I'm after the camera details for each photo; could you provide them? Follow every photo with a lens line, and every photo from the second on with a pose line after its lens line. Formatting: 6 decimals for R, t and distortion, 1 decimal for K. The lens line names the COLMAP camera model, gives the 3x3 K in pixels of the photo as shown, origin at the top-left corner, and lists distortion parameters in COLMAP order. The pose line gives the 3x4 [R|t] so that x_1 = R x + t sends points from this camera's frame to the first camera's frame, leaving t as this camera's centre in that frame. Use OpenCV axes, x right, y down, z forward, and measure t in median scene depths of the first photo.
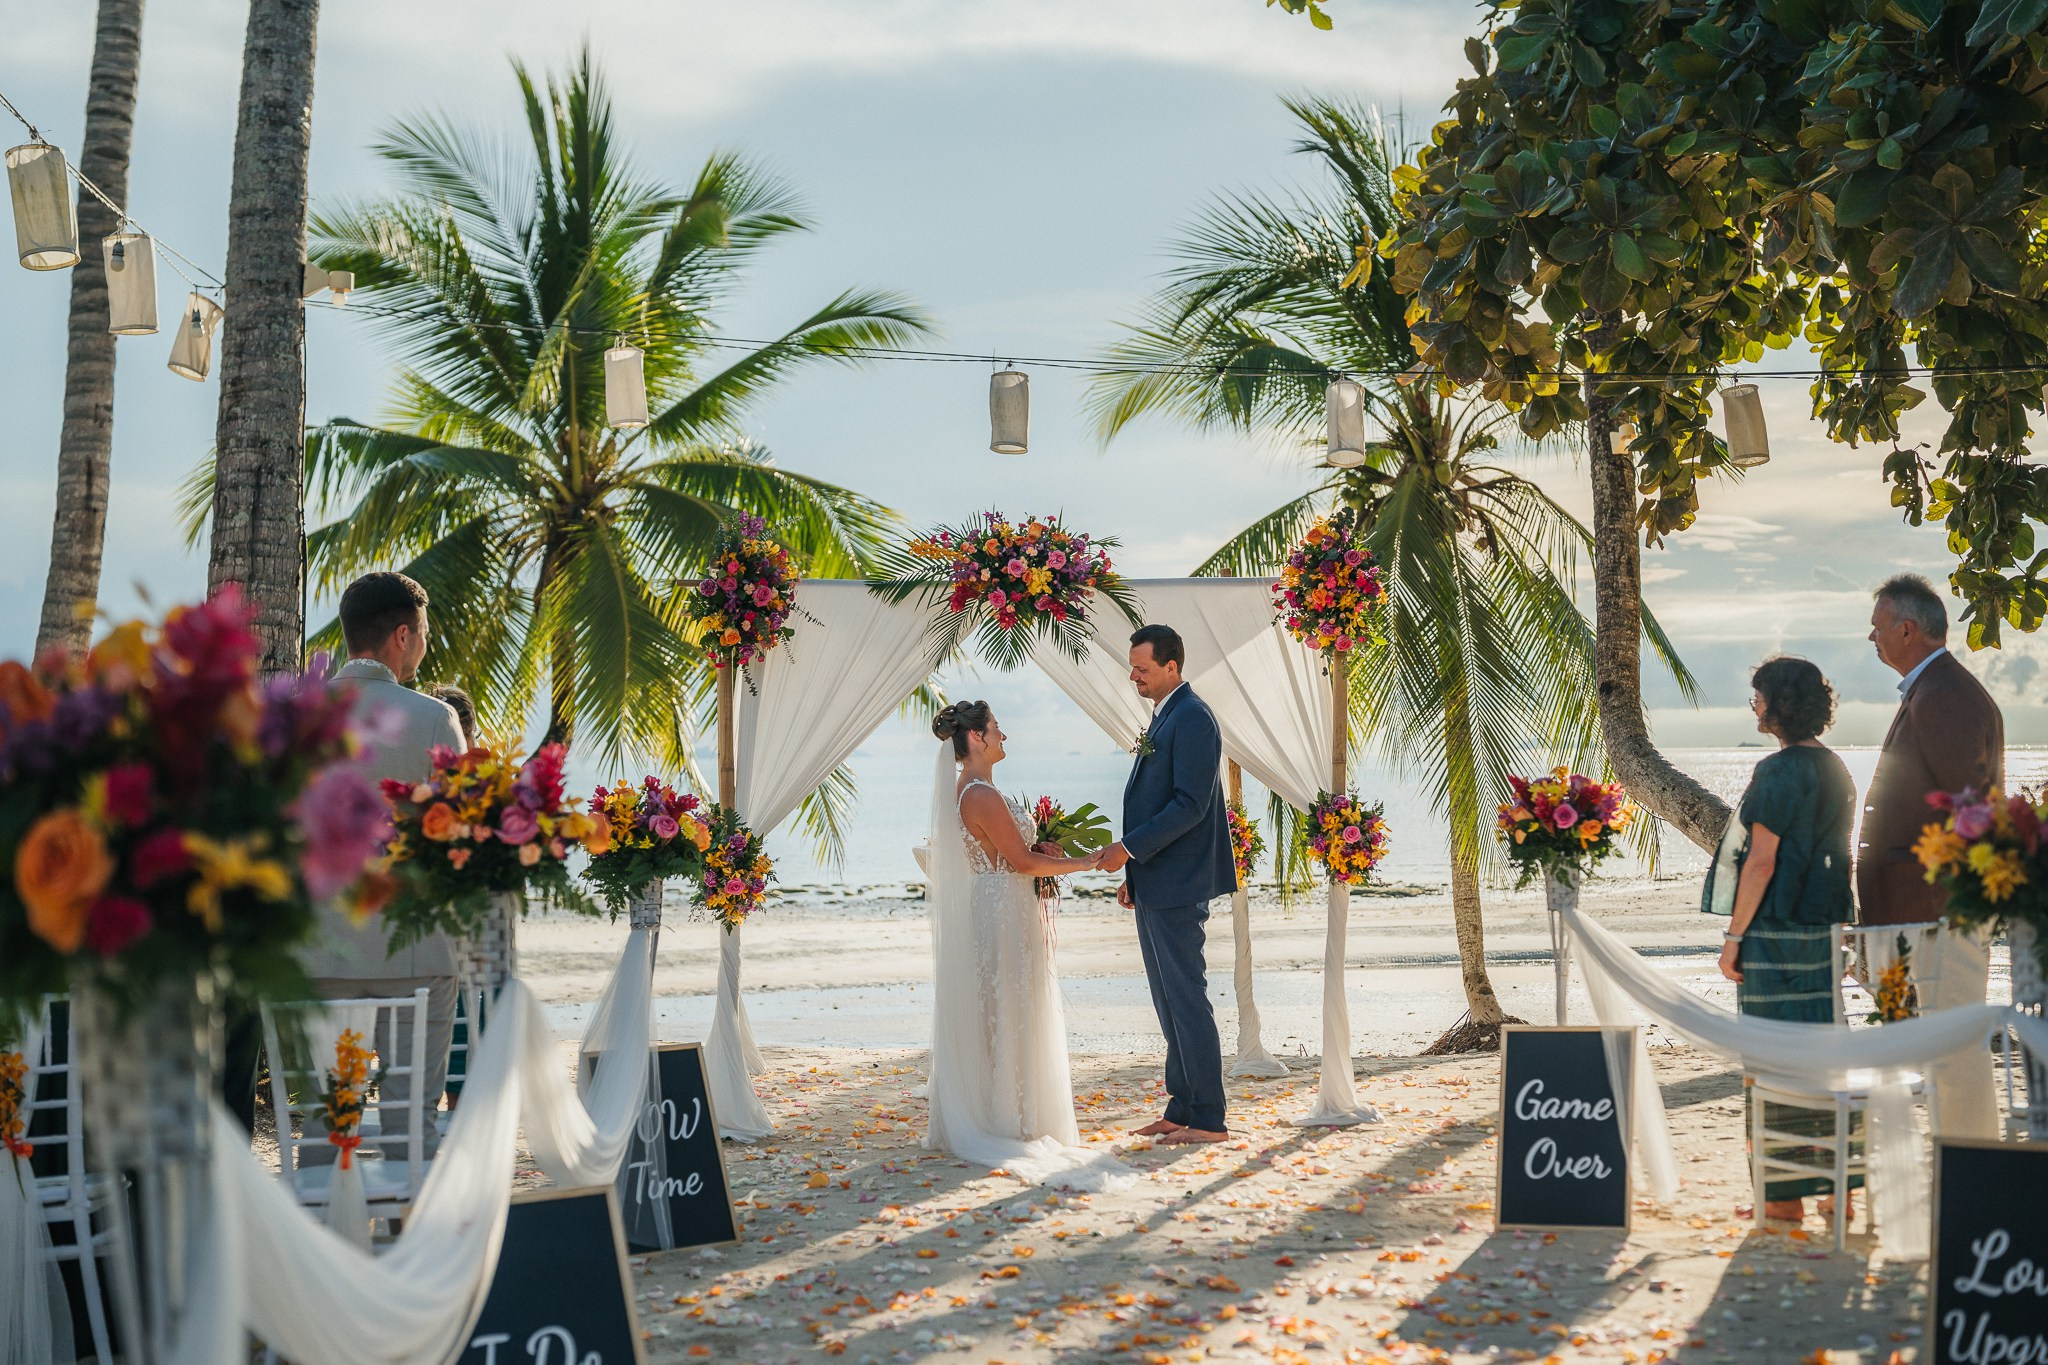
lens RADIAL K [[2815.1, 0, 1010.1], [0, 2815.1, 726.9], [0, 0, 1]] dist [0.012025, 0.068456]
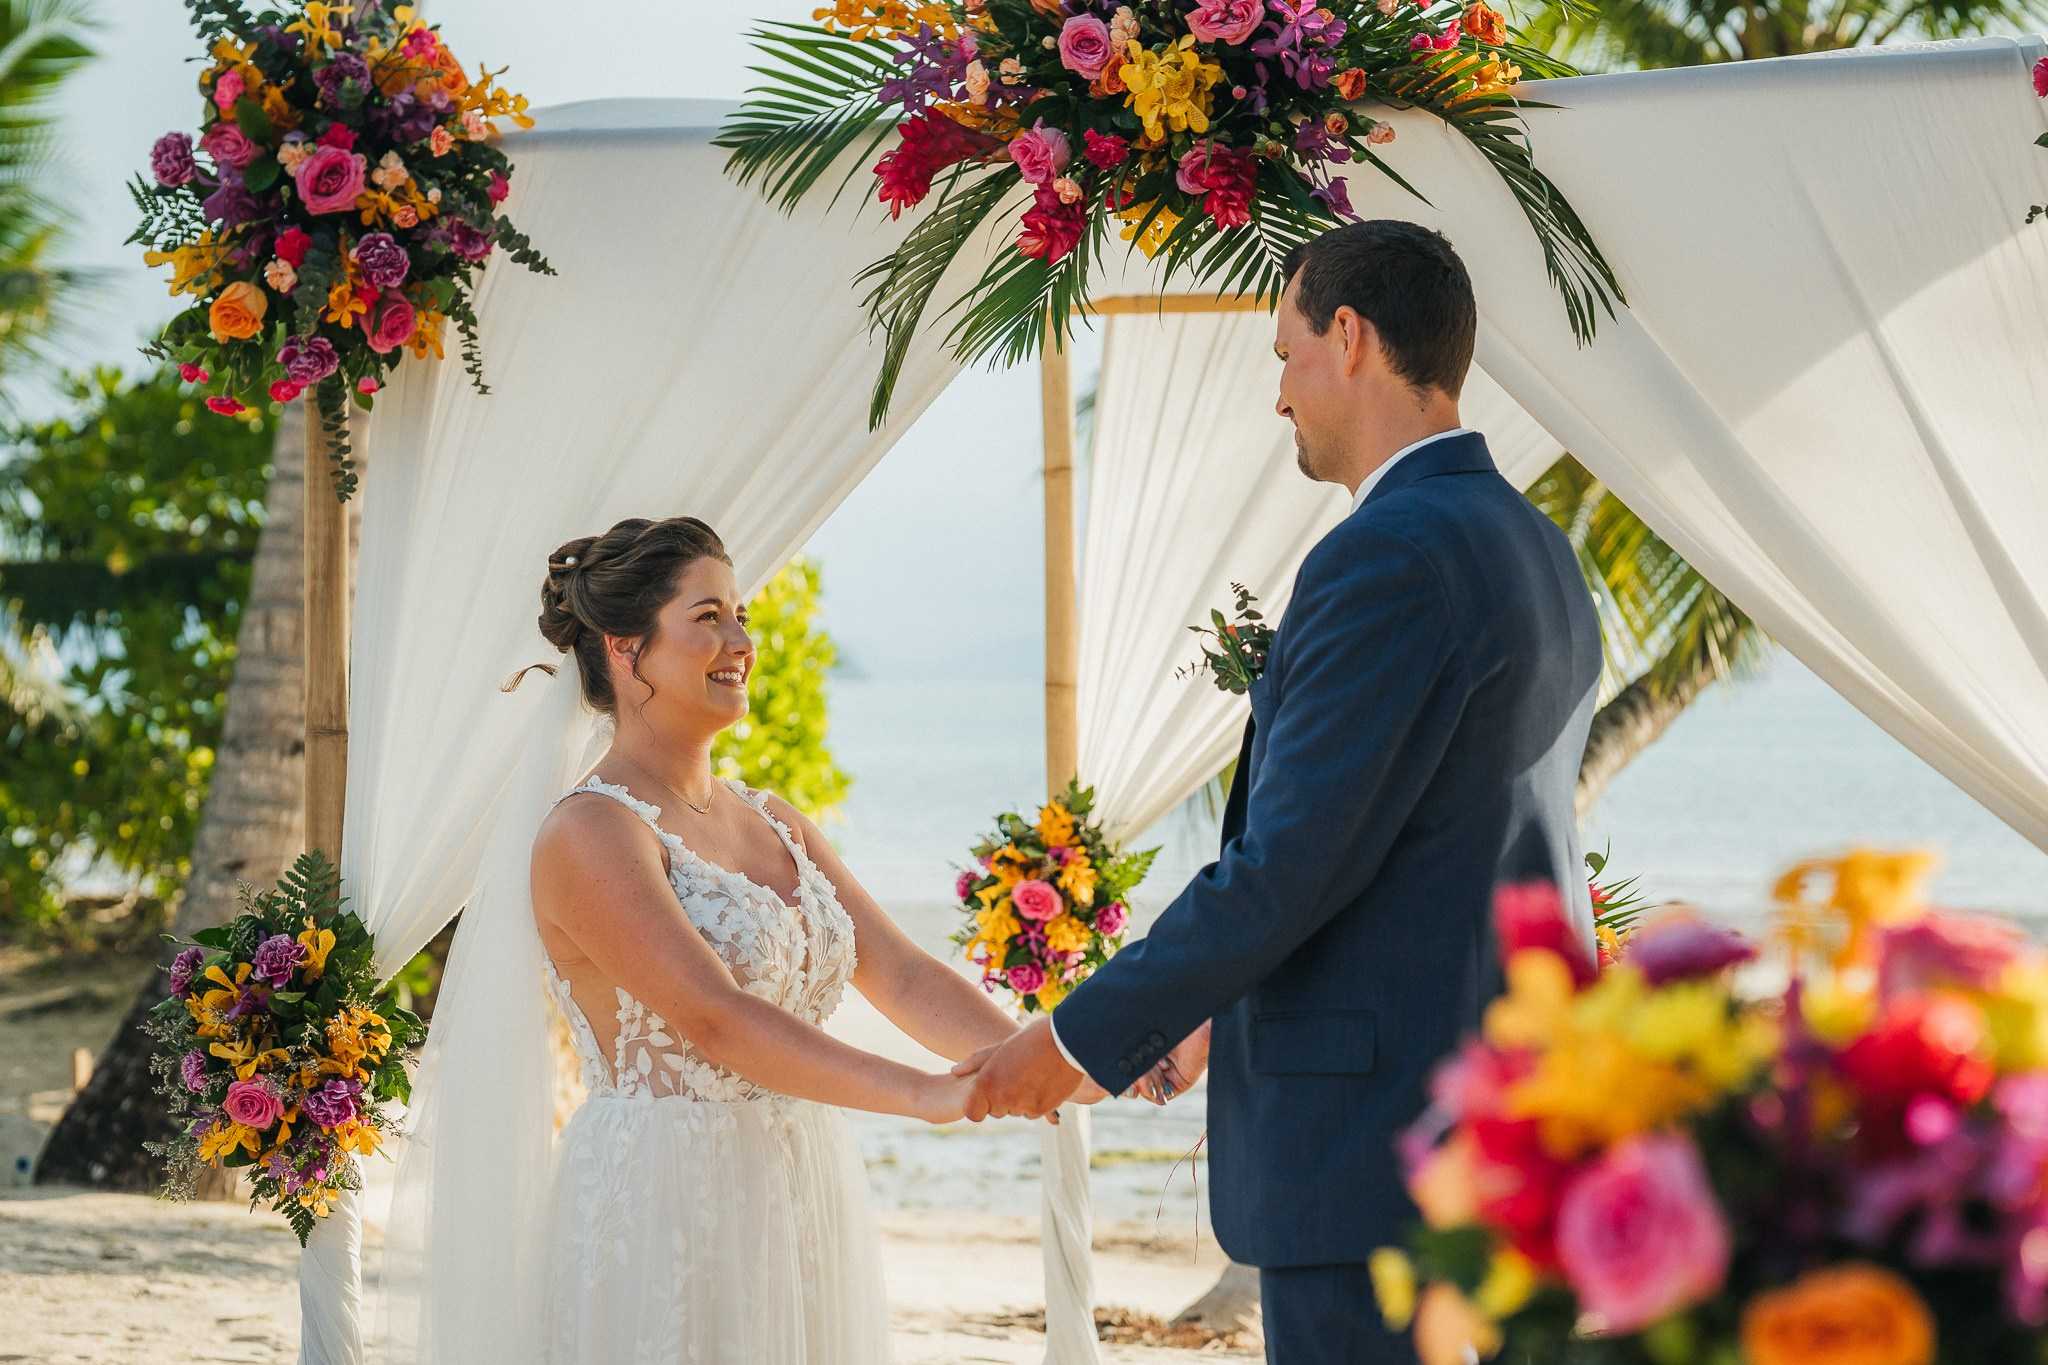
lens RADIAL K [[4244.0, 0, 1024.0], [0, 4244.0, 682.5], [0, 0, 1]] dist [0.013012, 0.020003]
pose [[0.882294, 0.012529, -0.470532, 0.197620], [-0.003985, 0.999809, 0.019150, -0.000014], [0.470682, -0.015021, 0.882175, 0.604210]]
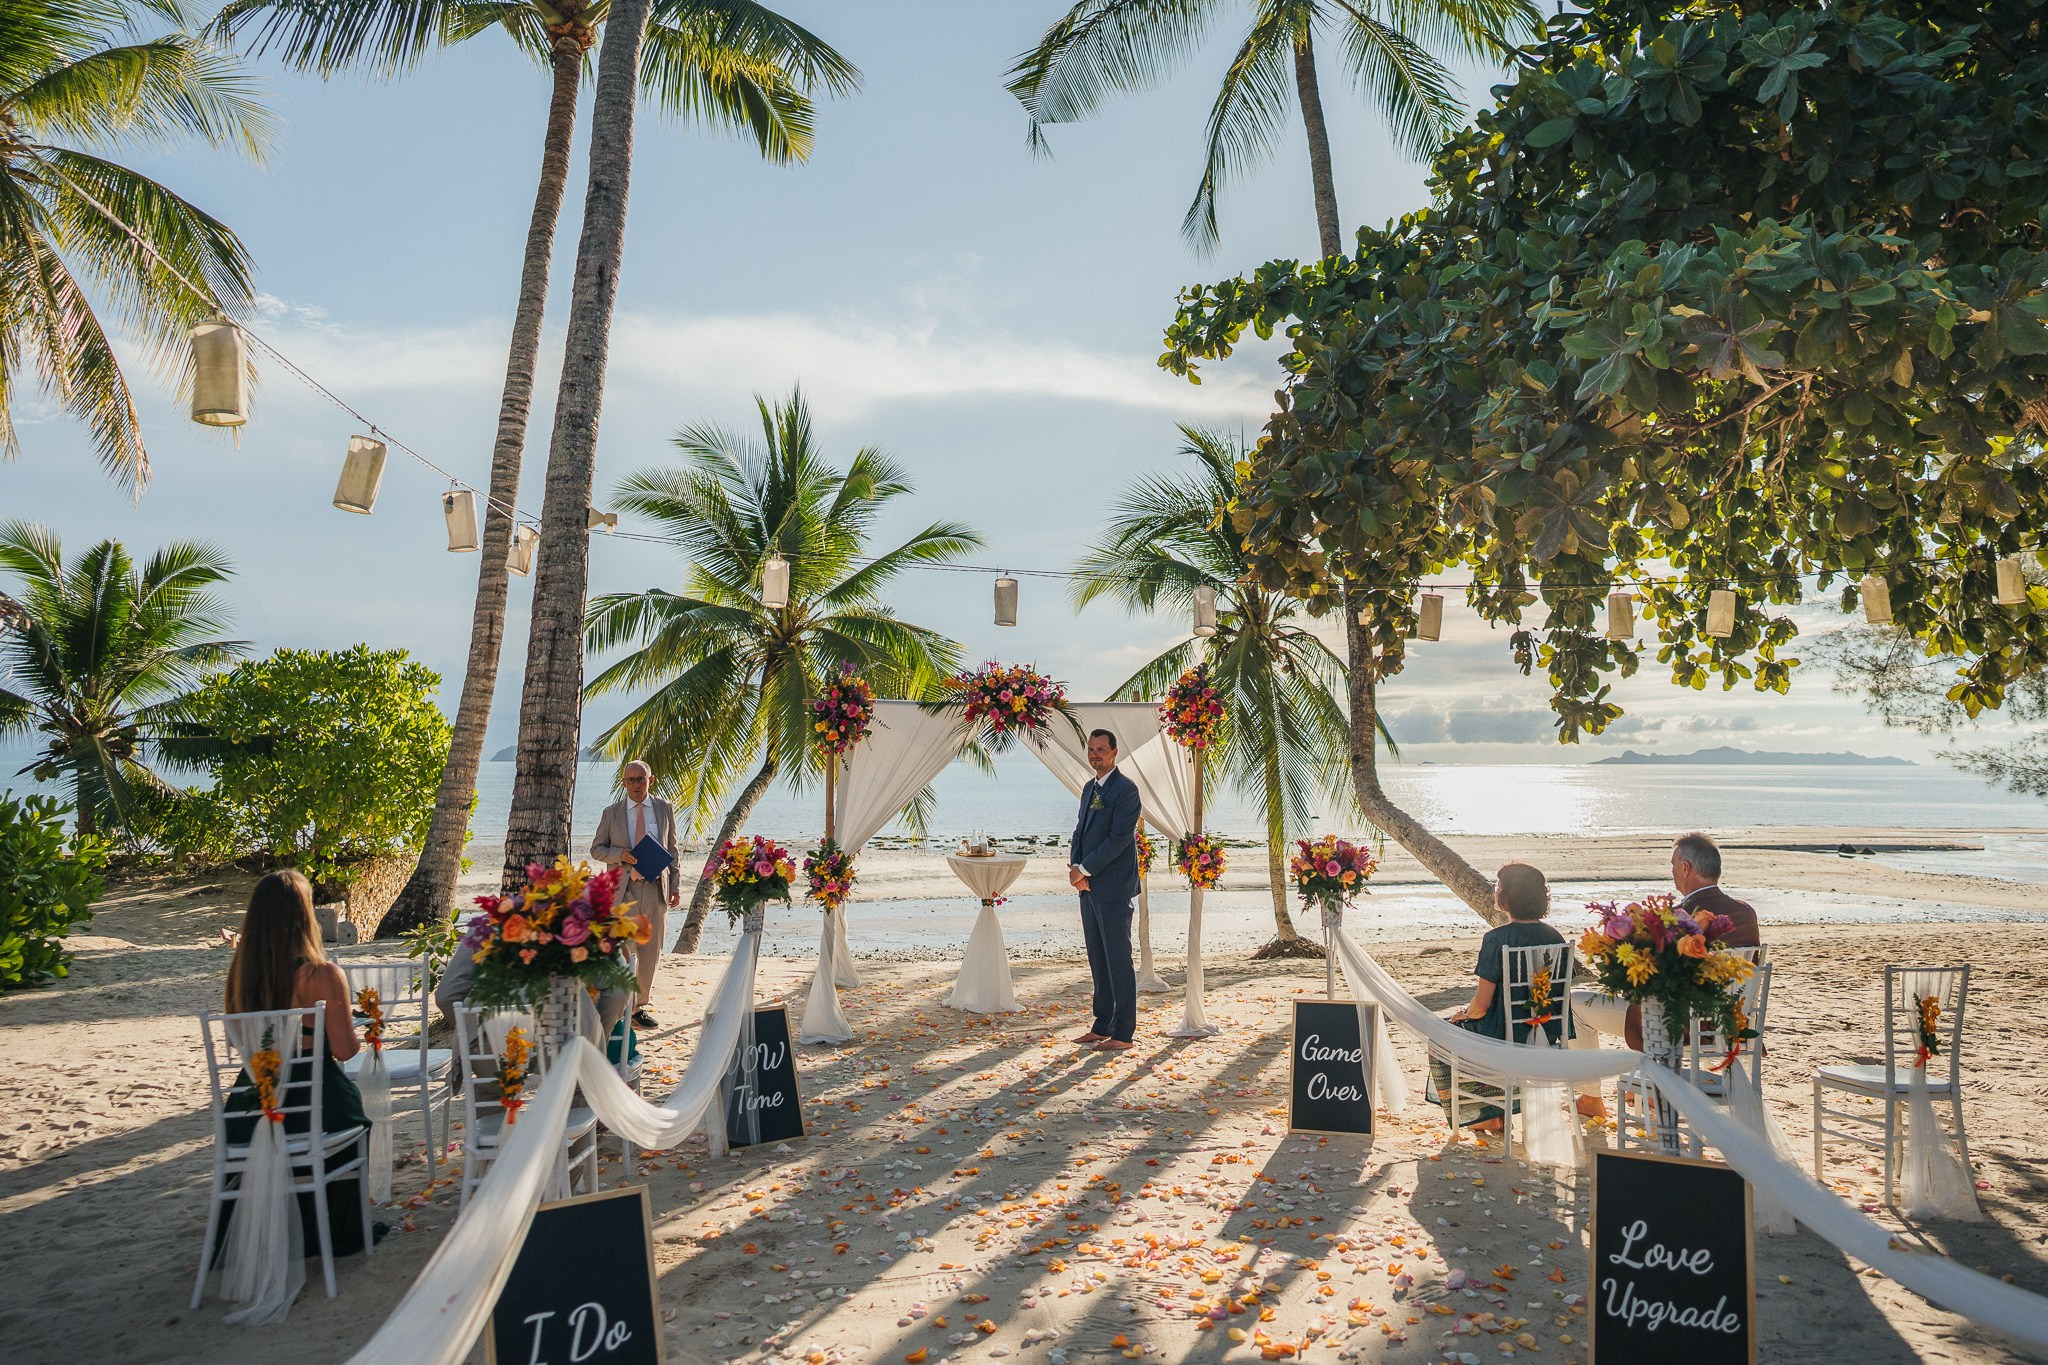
lens RADIAL K [[1478.2, 0, 1068.5], [0, 1478.2, 643.6], [0, 0, 1]] dist [-0.000313, 0.002688]
pose [[0.999722, 0.015219, 0.017986, 0.022765], [-0.013912, 0.997402, -0.070674, -0.025559], [-0.019015, 0.070404, 0.997337, 0.120120]]
